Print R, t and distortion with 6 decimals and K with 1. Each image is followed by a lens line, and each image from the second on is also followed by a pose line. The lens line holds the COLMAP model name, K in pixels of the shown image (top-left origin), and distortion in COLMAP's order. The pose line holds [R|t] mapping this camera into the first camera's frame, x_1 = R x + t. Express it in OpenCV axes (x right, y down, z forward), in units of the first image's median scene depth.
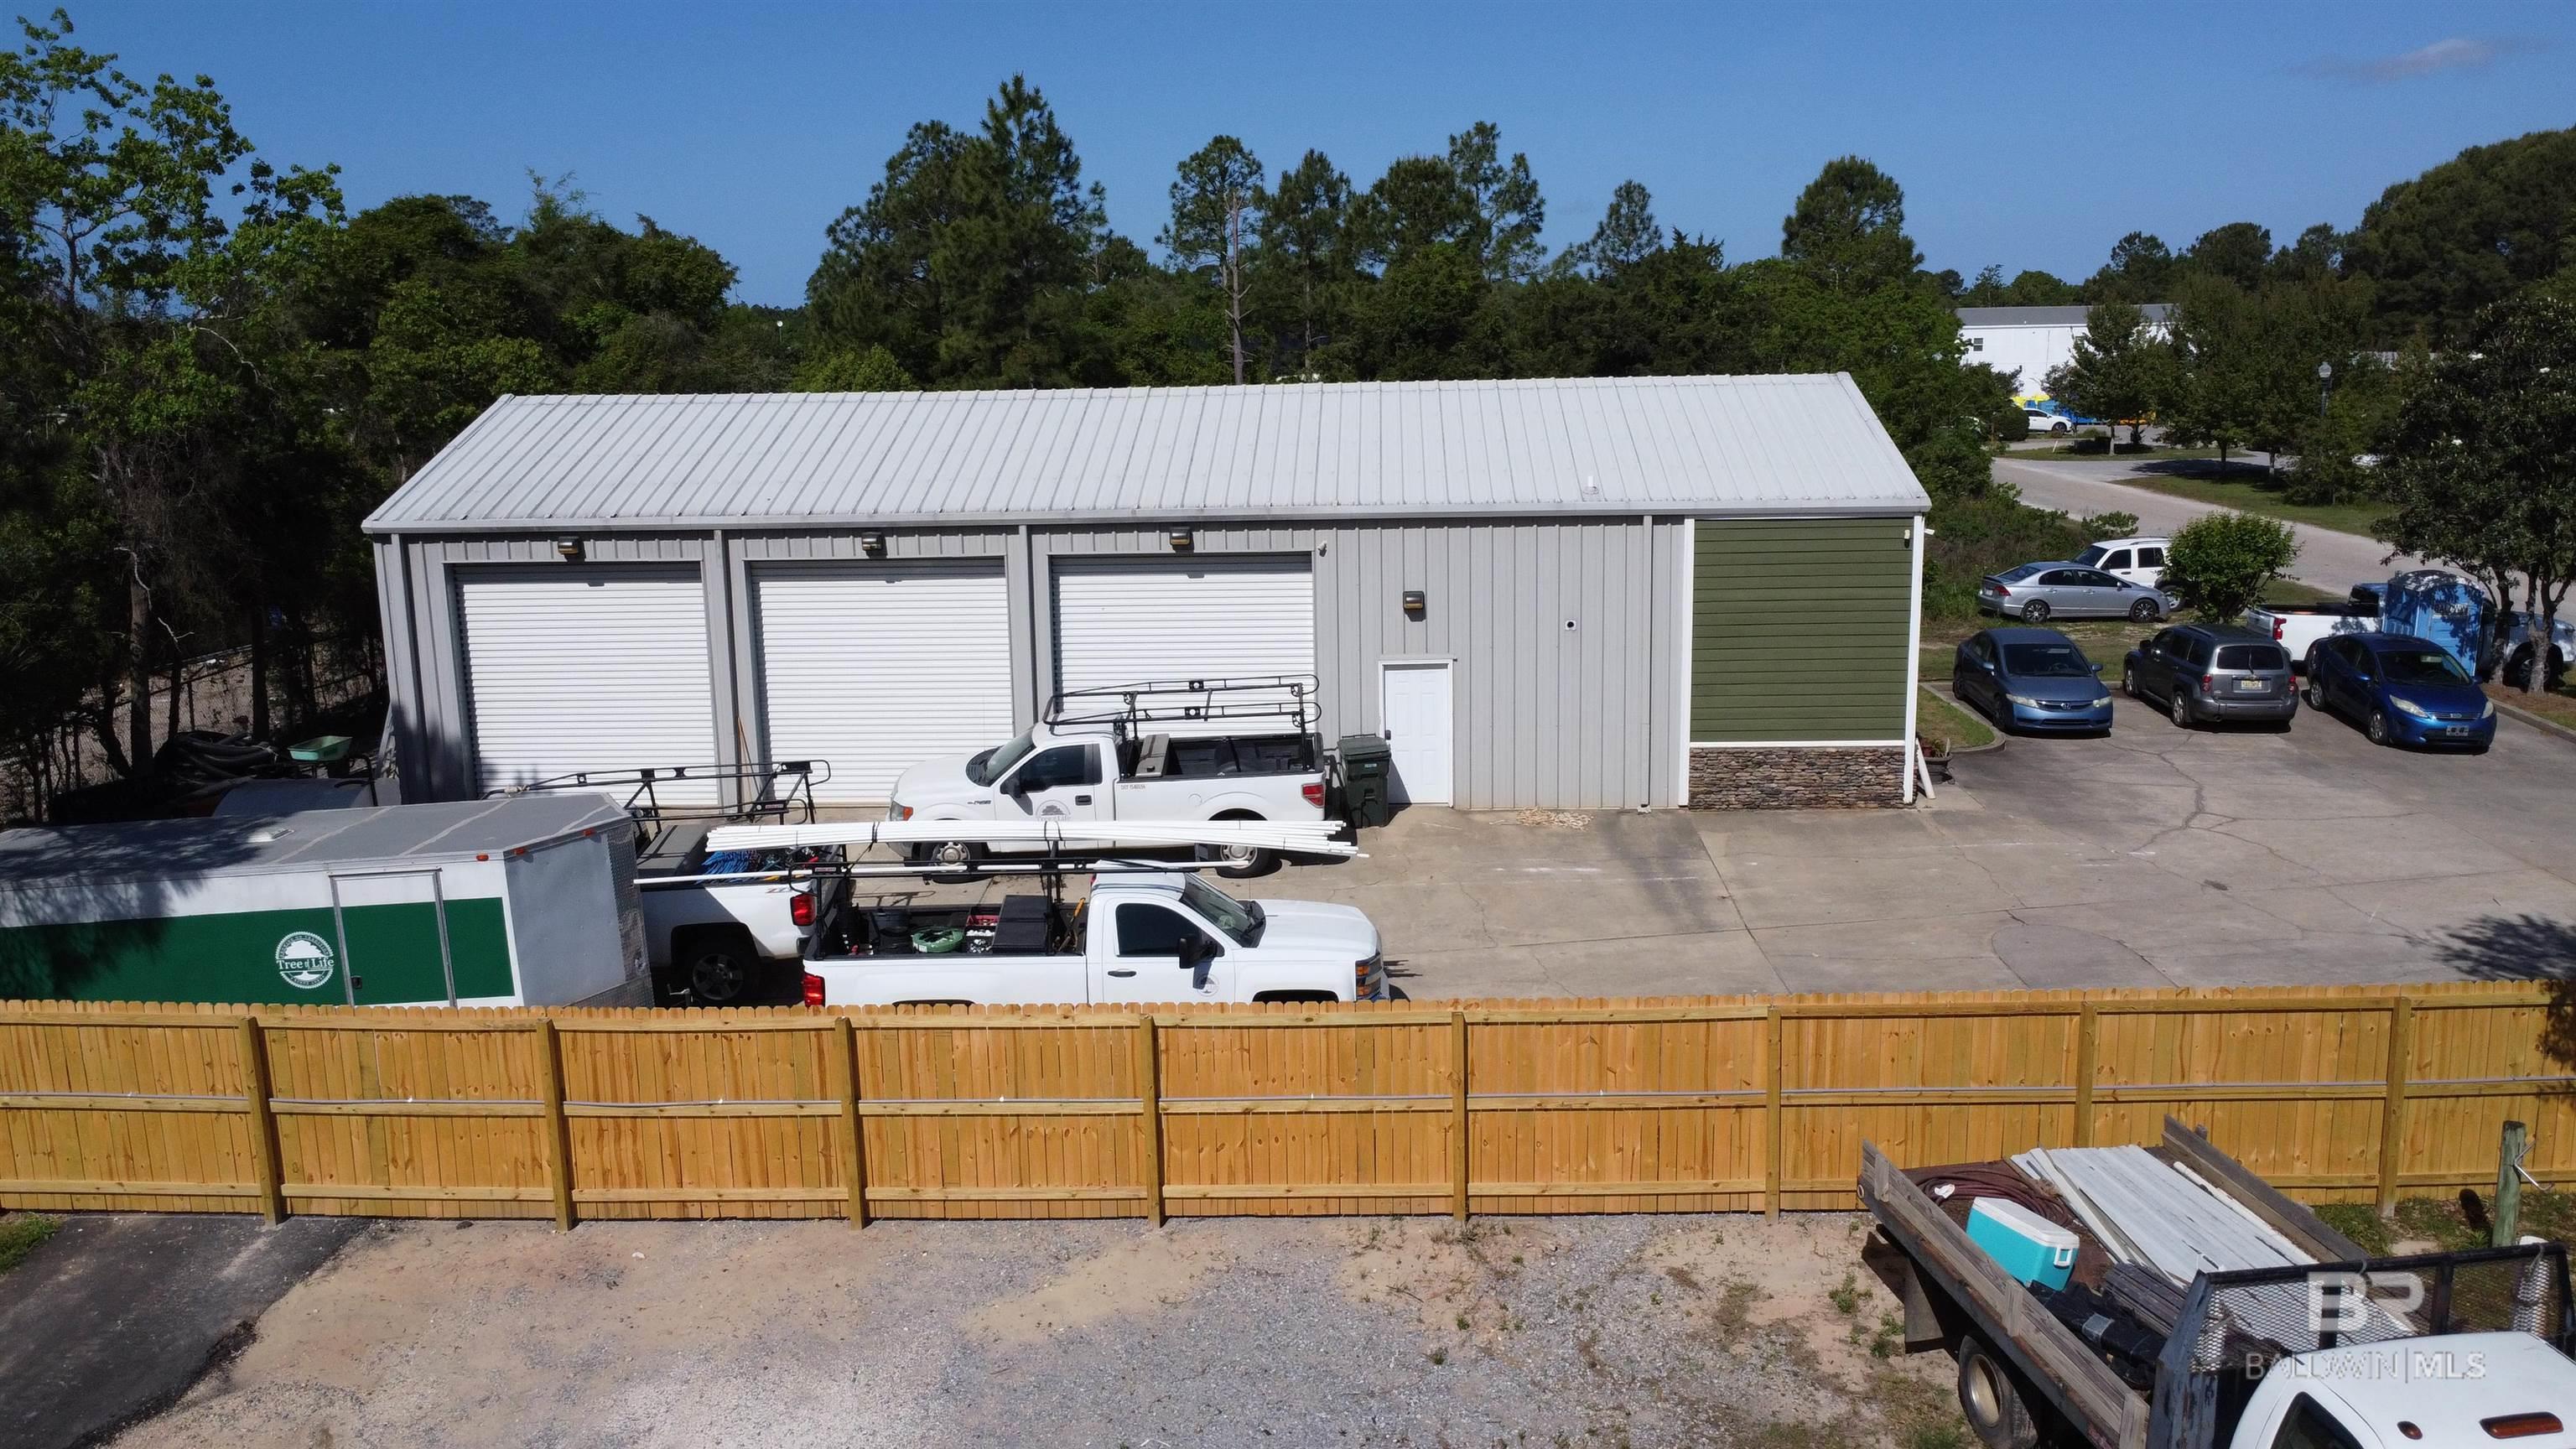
lens RADIAL K [[1943.3, 0, 1285.8], [0, 1943.3, 711.0], [0, 0, 1]] dist [0.006355, -0.000811]
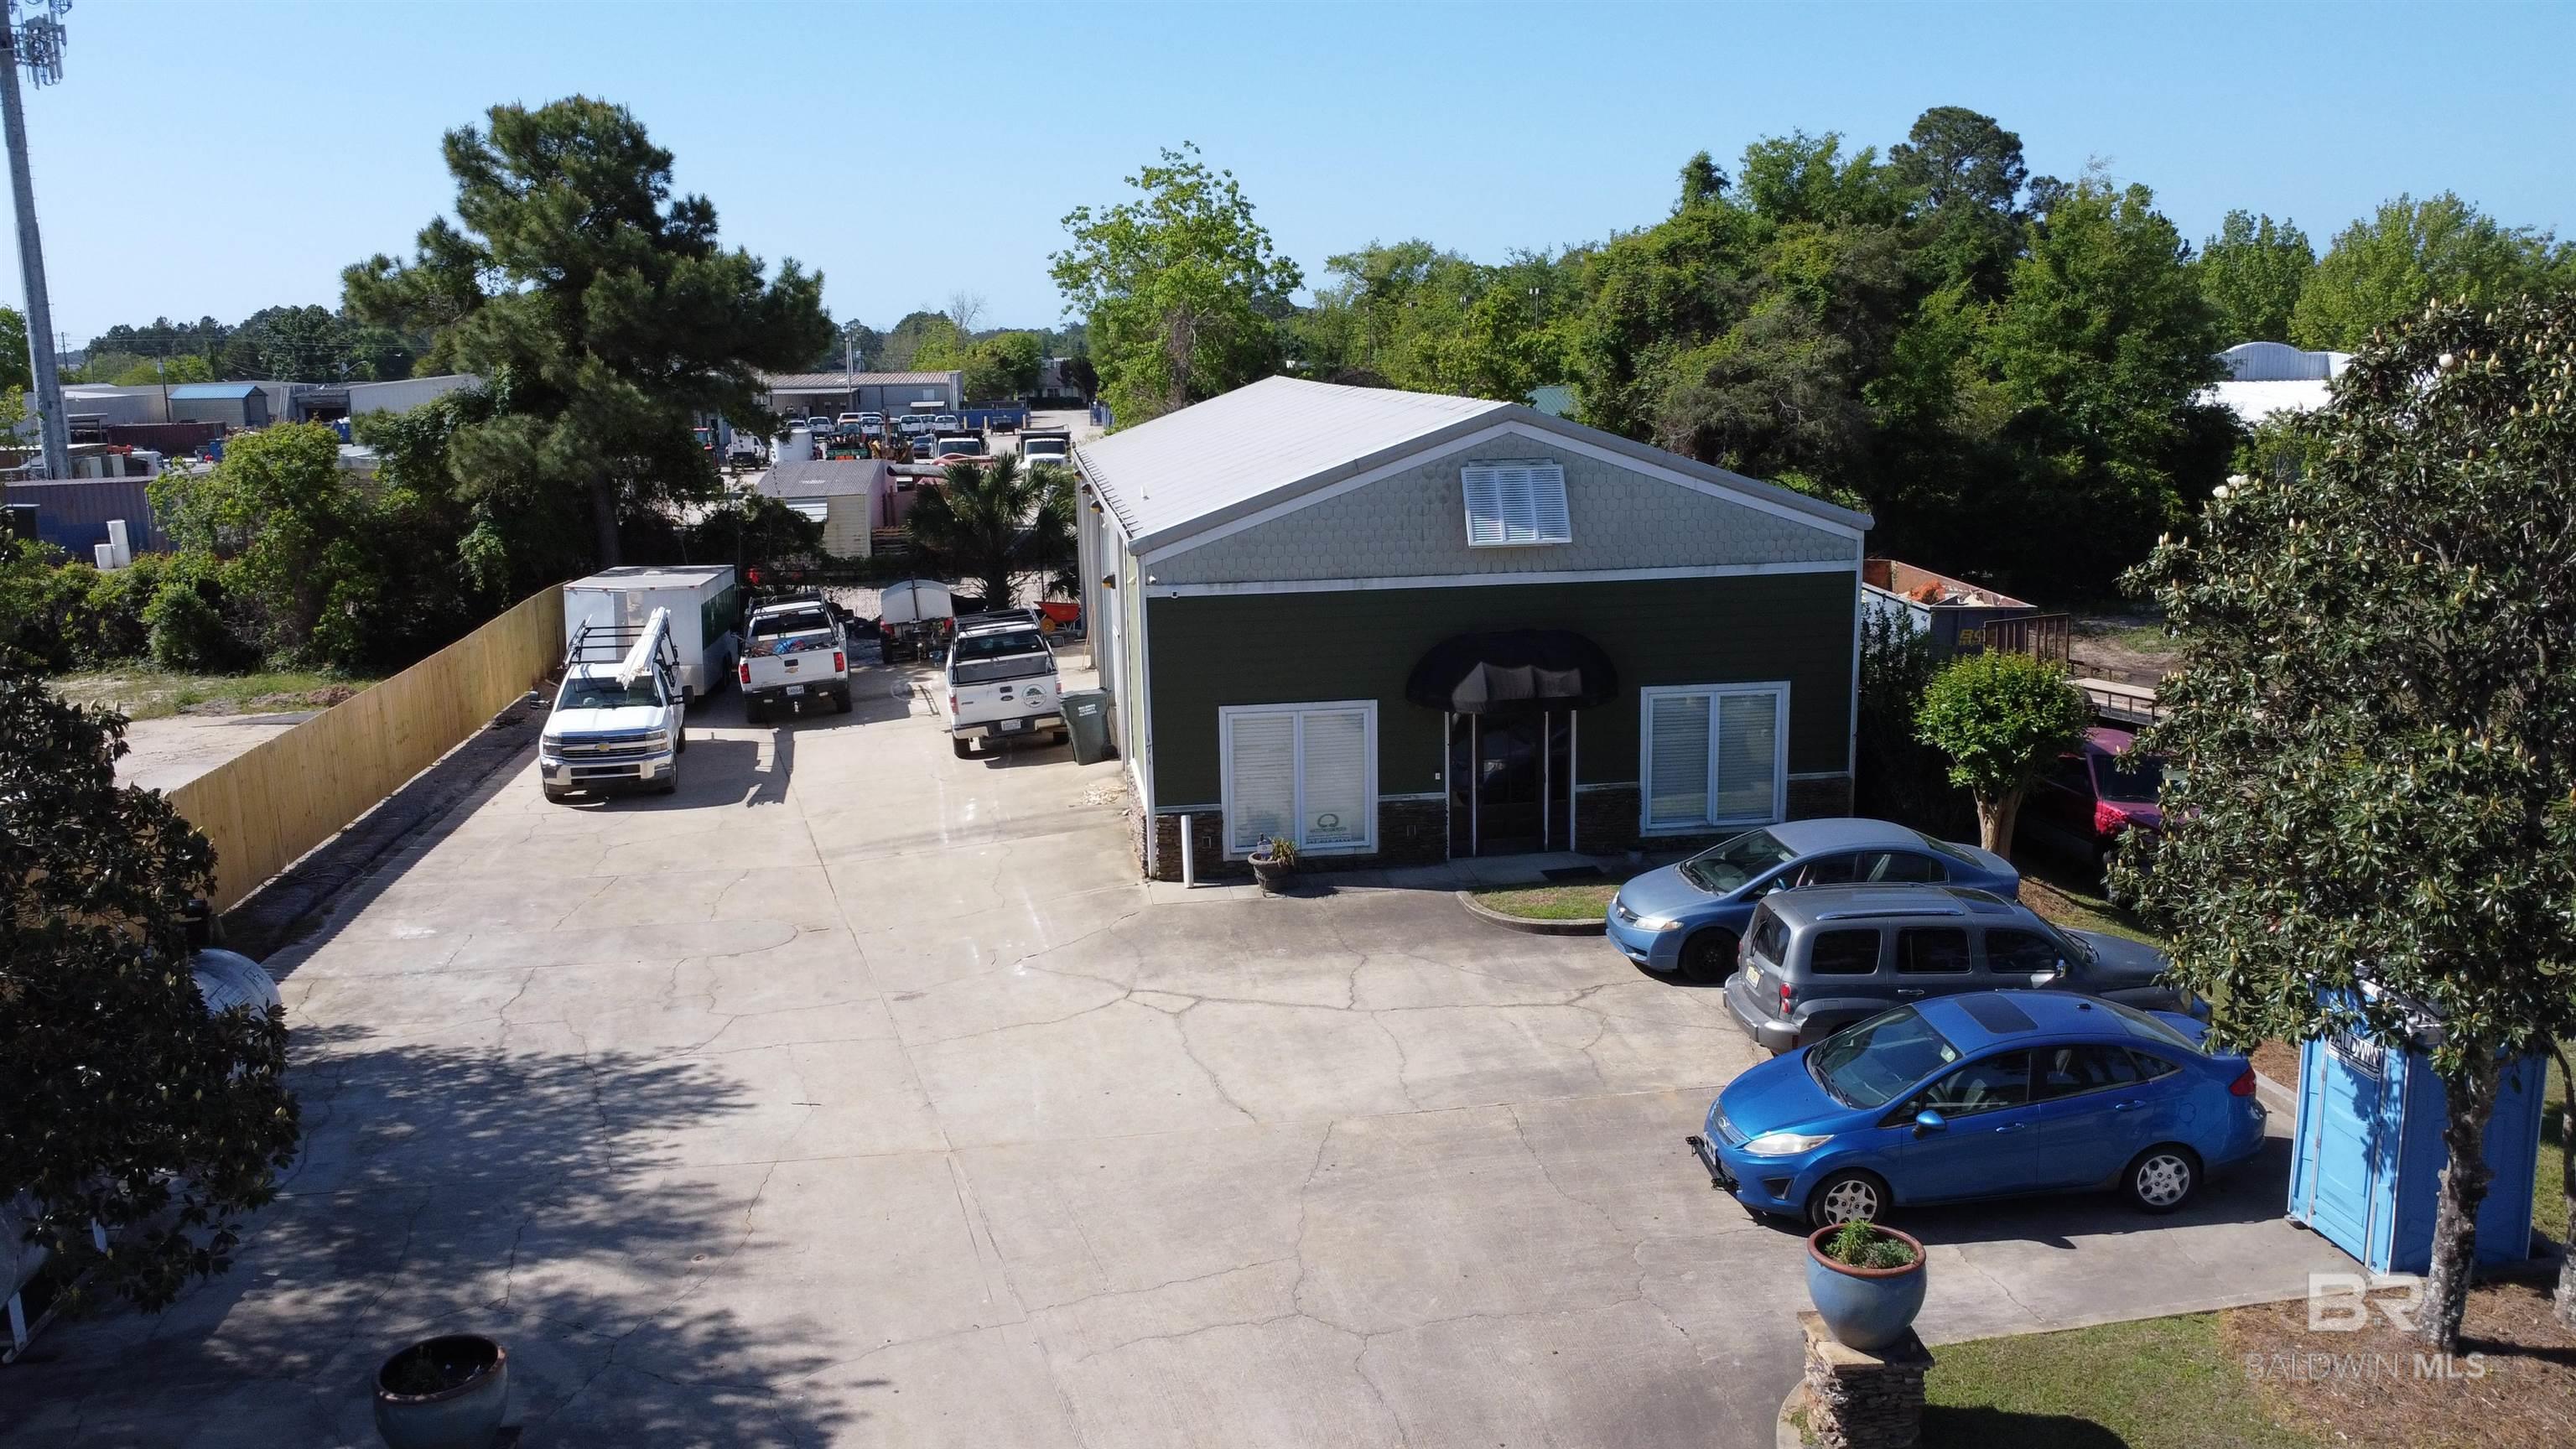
lens RADIAL K [[1943.3, 0, 1285.8], [0, 1943.3, 711.0], [0, 0, 1]] dist [0.006355, -0.000811]
pose [[0.173814, 0.190388, -0.966199, 1.424867], [-0.176255, 0.971305, 0.159687, -0.219806], [0.968877, 0.142542, 0.202383, 1.038467]]
